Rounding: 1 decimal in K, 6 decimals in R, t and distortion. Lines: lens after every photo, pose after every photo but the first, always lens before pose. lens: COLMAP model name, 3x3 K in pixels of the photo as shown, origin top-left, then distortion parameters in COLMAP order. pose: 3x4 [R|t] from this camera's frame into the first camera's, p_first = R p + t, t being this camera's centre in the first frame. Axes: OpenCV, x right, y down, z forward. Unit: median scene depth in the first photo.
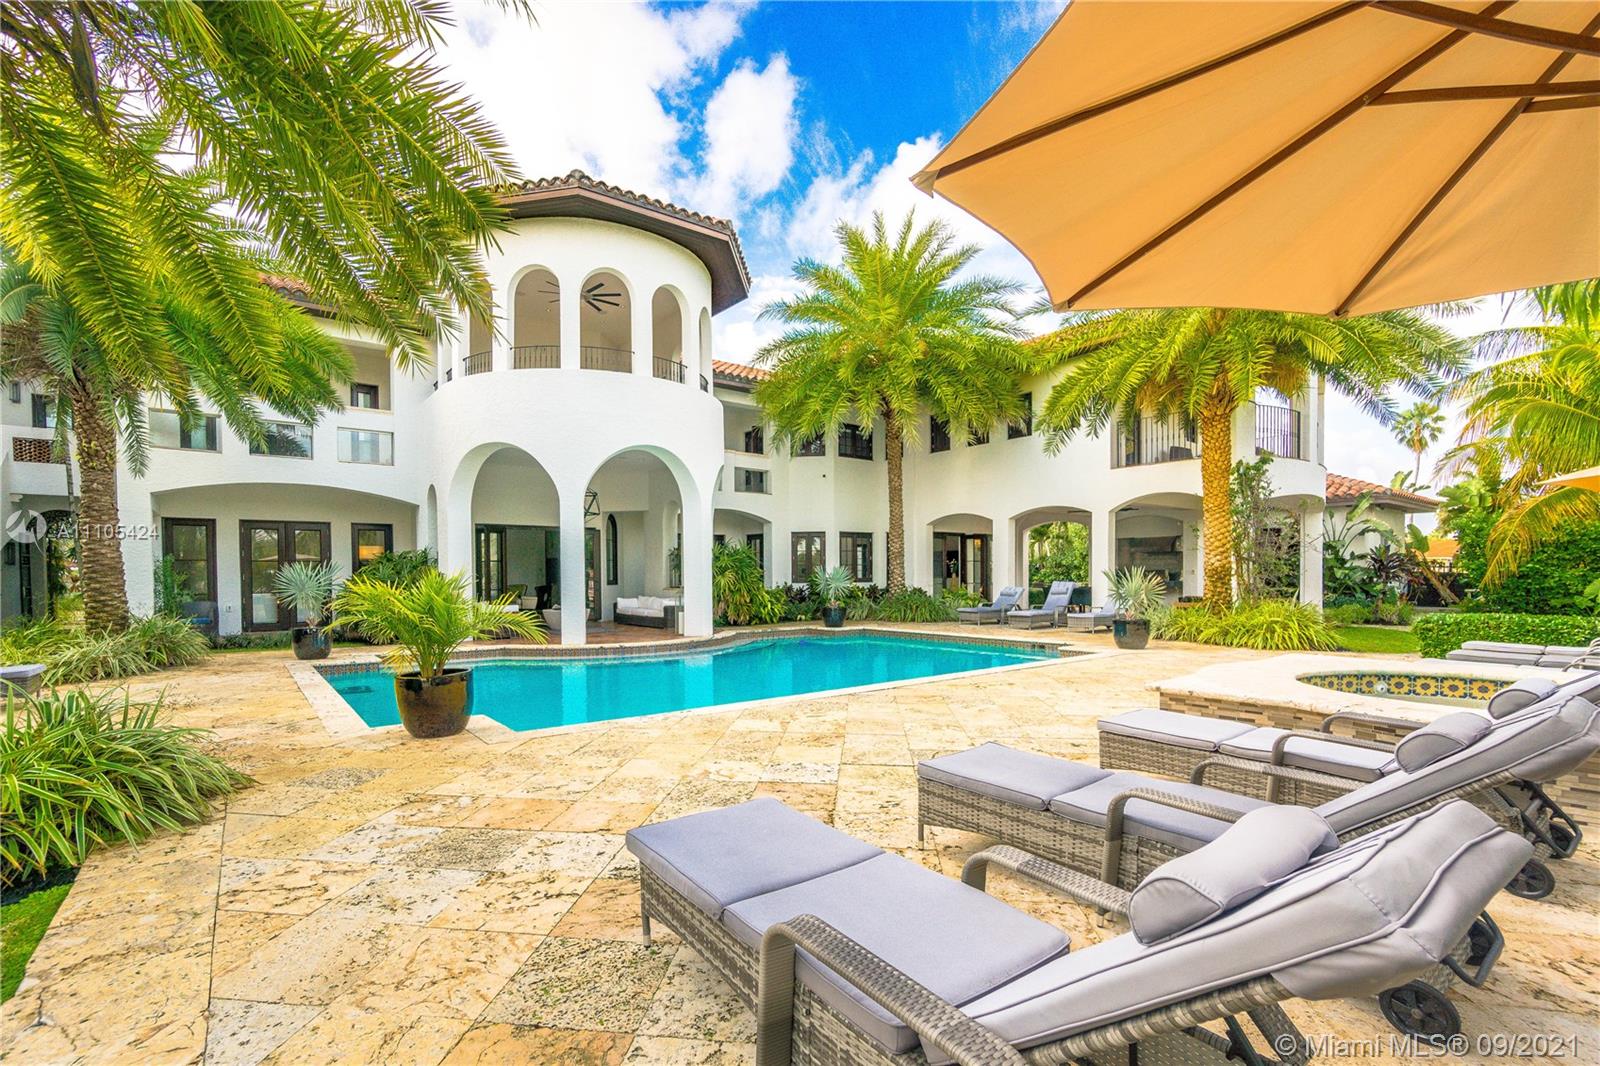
lens RADIAL K [[704.1, 0, 780.3], [0, 704.1, 579.1], [0, 0, 1]] dist [-0.000012, 0.000045]
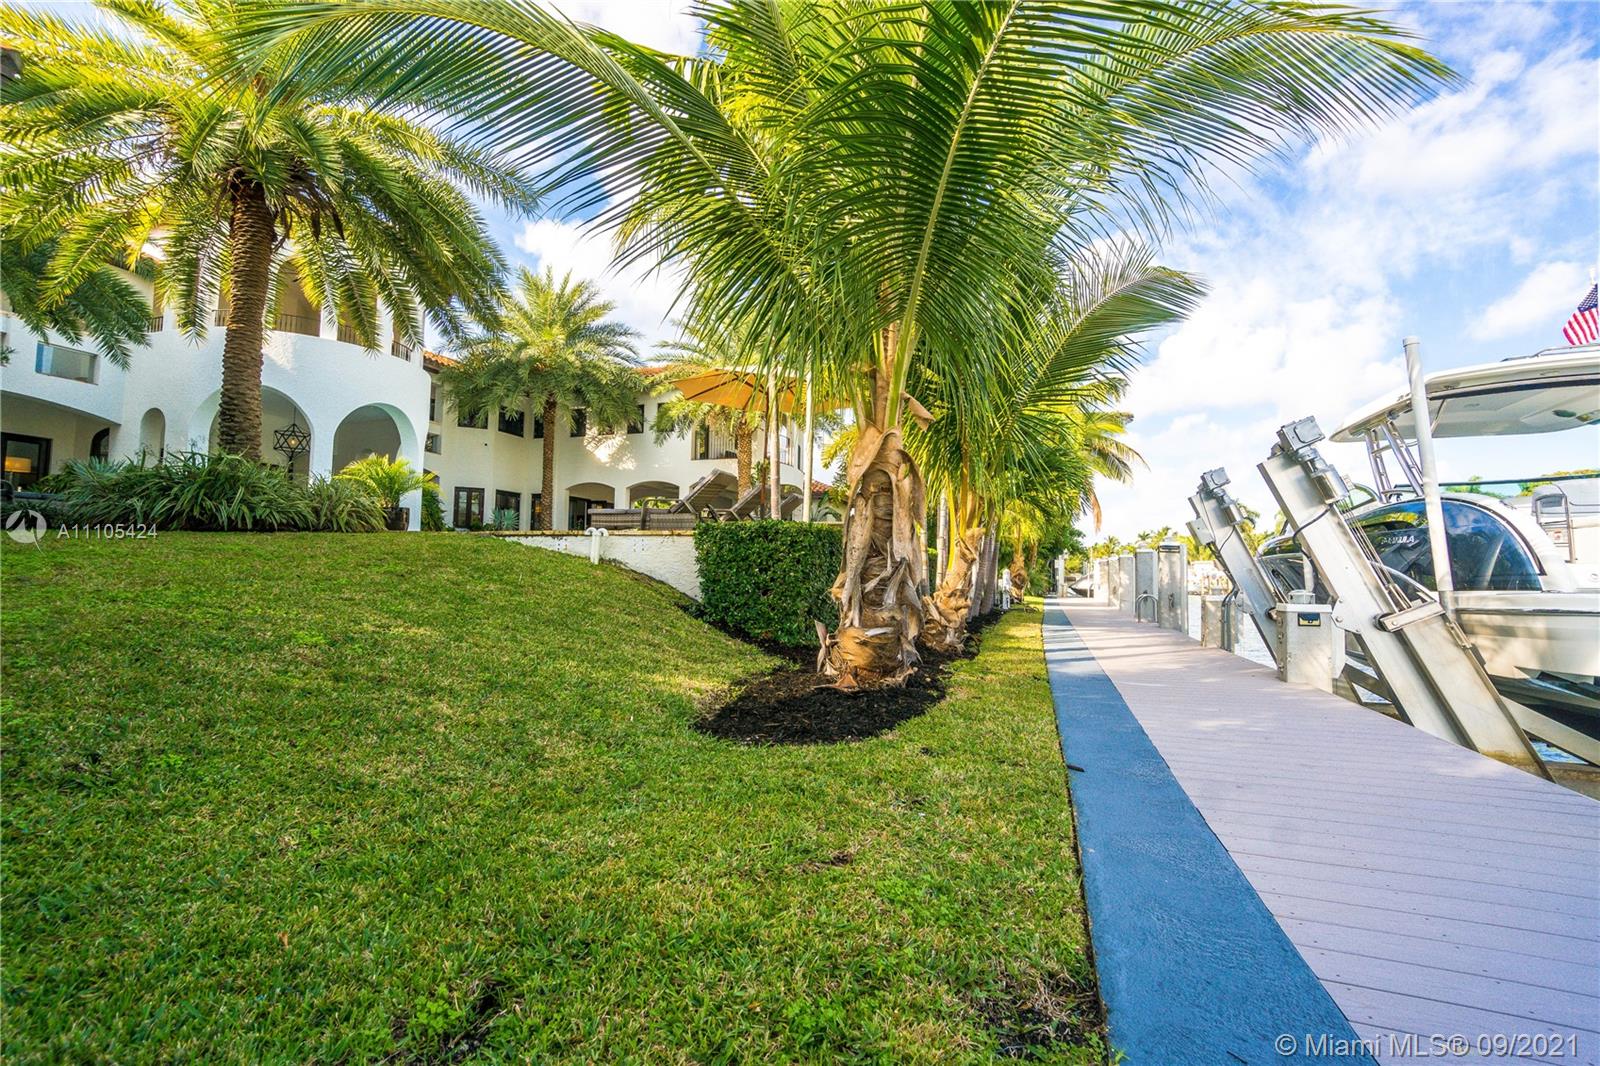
lens RADIAL K [[716.7, 0, 796.7], [0, 716.7, 532.1], [0, 0, 1]] dist [-0.056675, 0.036999]
pose [[0.829753, 0.052292, 0.555676, -0.222673], [-0.016440, 0.997459, -0.069318, 0.114752], [-0.557889, 0.048382, 0.828504, -0.464541]]
